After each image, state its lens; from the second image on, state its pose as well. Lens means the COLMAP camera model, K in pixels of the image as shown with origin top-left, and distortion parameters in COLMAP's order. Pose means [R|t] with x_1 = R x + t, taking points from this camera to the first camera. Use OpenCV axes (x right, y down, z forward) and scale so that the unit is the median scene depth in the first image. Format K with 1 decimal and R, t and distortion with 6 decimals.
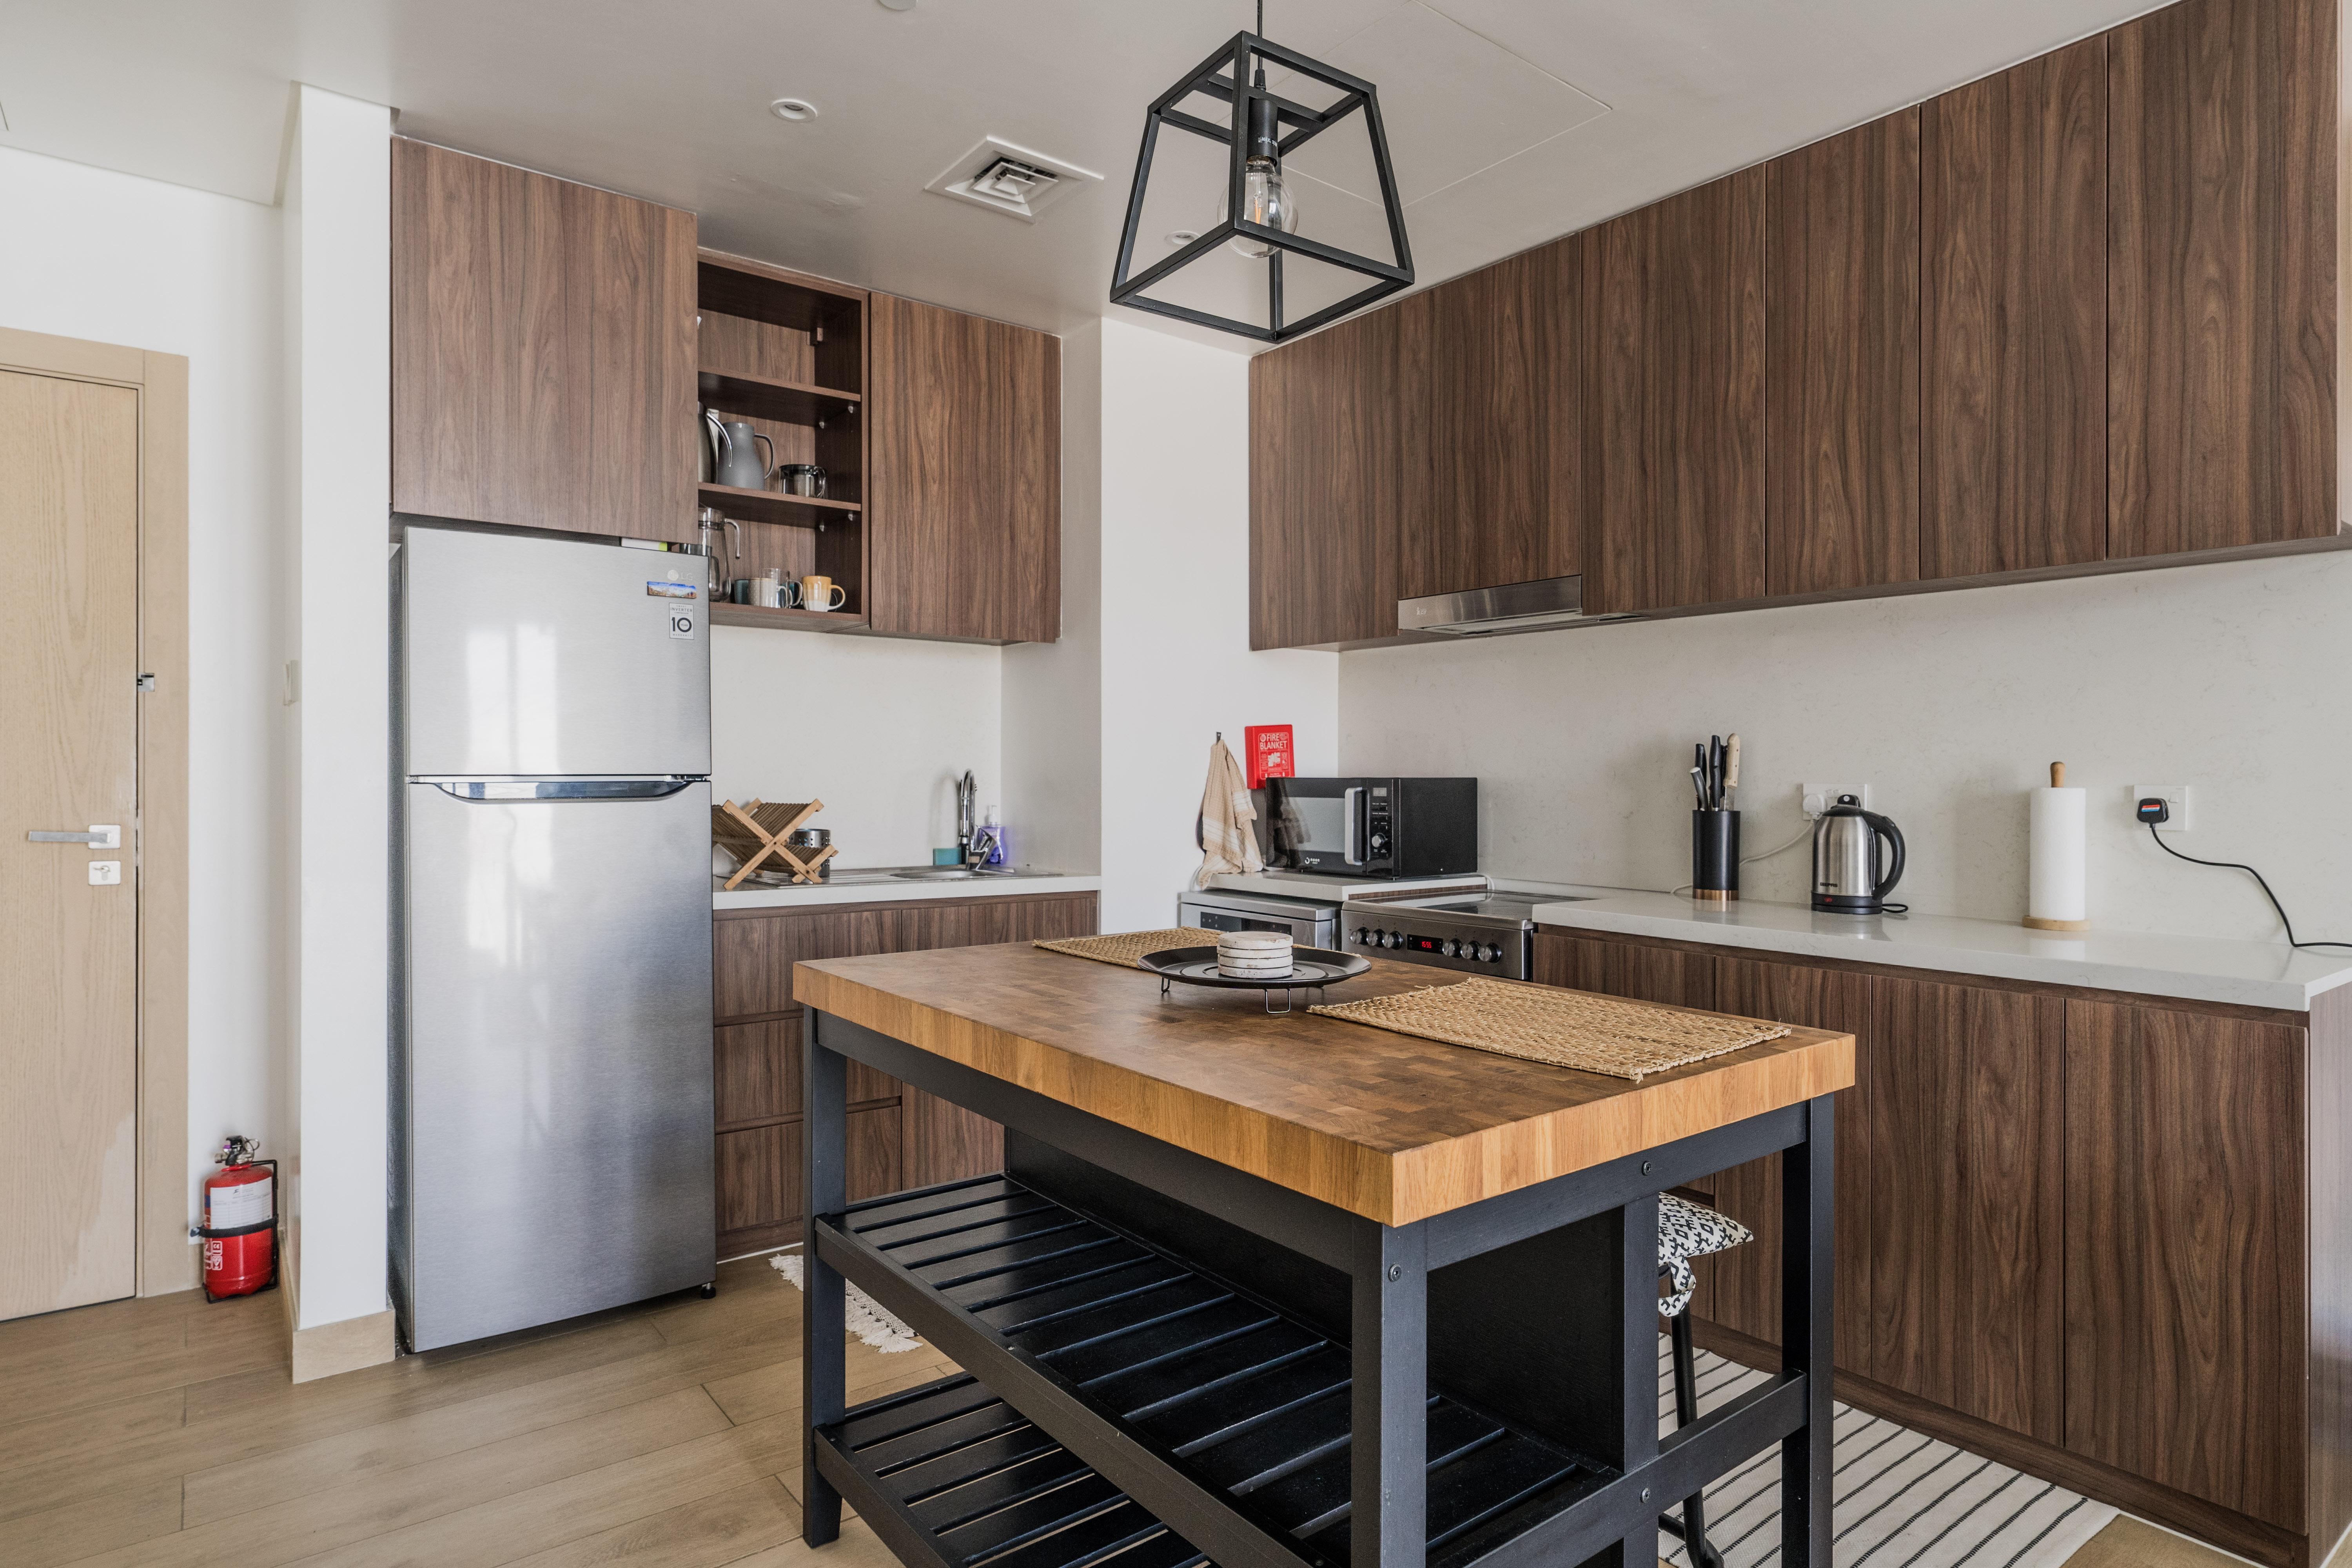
lens RADIAL K [[1293.7, 0, 1176.0], [0, 1293.7, 784.0], [0, 0, 1]] dist [-0.000858, -0.001290]
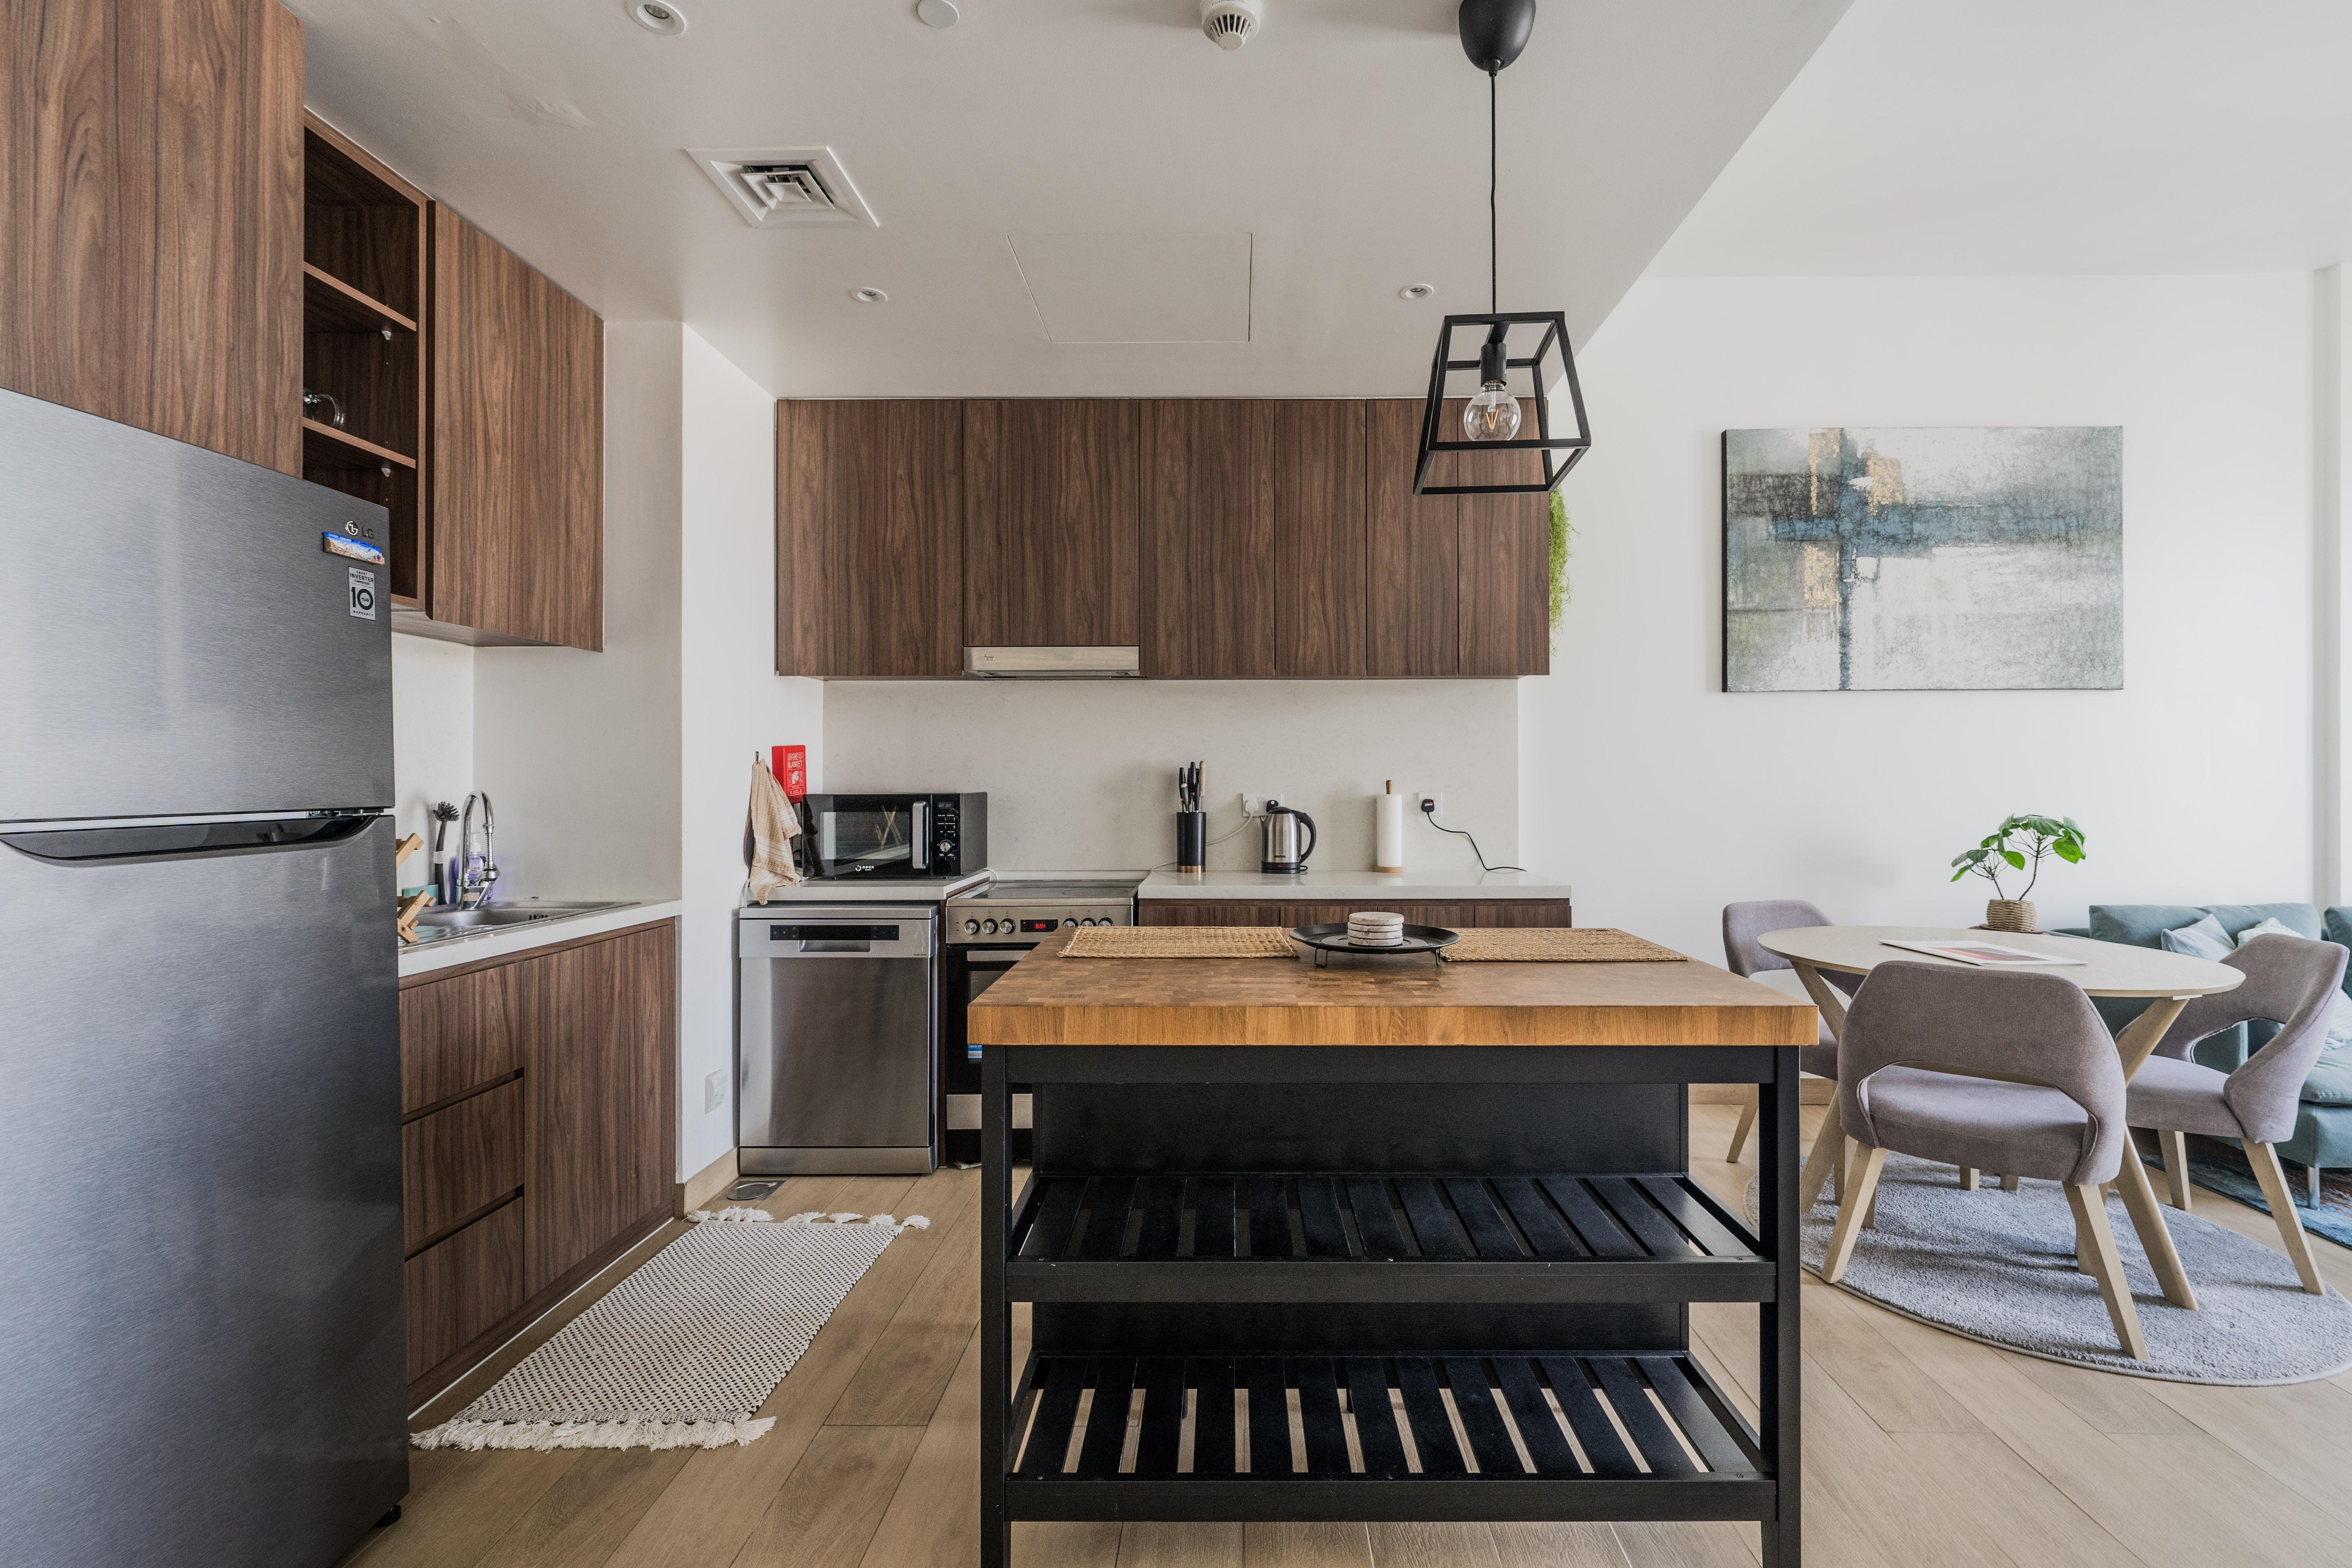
lens RADIAL K [[1049.5, 0, 1179.7], [0, 1049.5, 778.5], [0, 0, 1]] dist [0.000290, -0.000590]
pose [[0.608635, -0.006120, 0.793426, -0.546960], [0.011048, 0.999939, -0.000762, -0.017657], [-0.793373, 0.009230, 0.608666, 0.275295]]
